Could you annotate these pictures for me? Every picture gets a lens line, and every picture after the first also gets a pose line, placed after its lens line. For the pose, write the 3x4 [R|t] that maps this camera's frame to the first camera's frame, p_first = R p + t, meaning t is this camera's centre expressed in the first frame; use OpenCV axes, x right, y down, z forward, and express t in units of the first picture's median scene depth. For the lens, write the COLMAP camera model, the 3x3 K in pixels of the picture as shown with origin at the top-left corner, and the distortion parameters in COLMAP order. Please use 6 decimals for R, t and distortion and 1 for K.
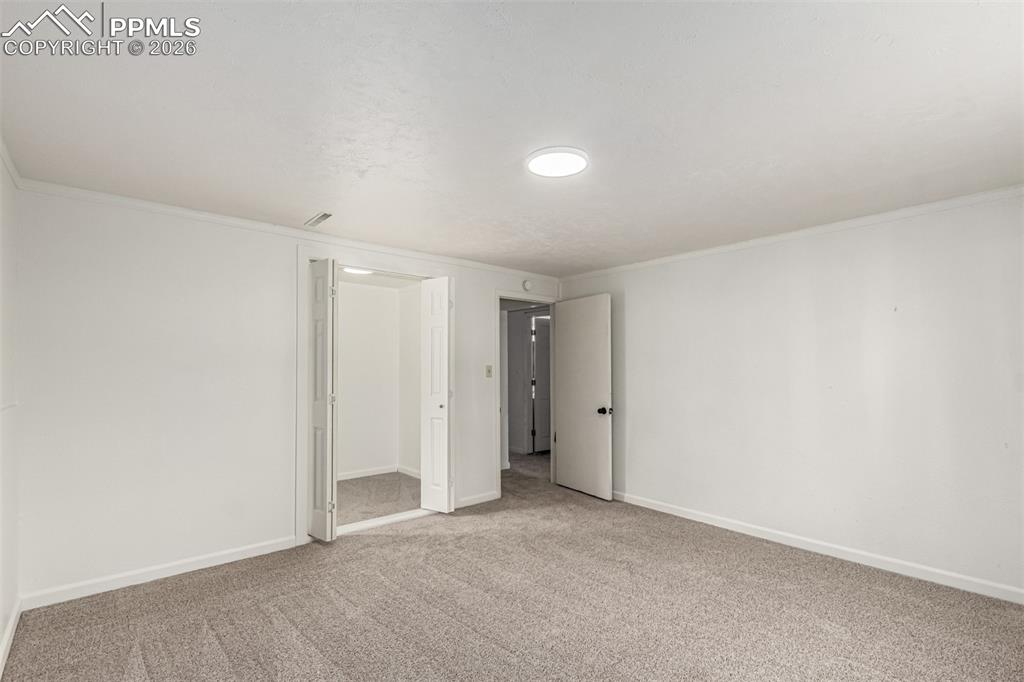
lens RADIAL K [[481.6, 0, 506.8], [0, 481.6, 349.3], [0, 0, 1]] dist [0.003826, -0.002164]
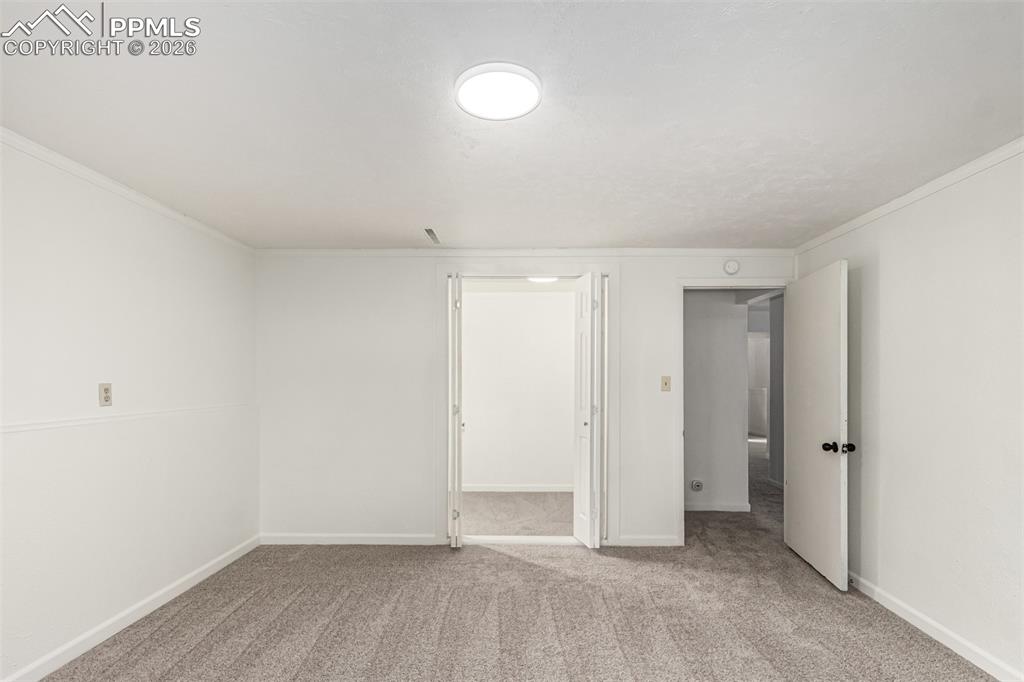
lens RADIAL K [[481.6, 0, 505.5], [0, 481.6, 371.8], [0, 0, 1]] dist [0.003826, -0.002164]
pose [[0.739437, -0.010043, -0.673150, 0.329721], [0.024996, 0.999609, 0.012545, 0.010848], [0.672761, -0.026102, 0.739399, 0.260336]]
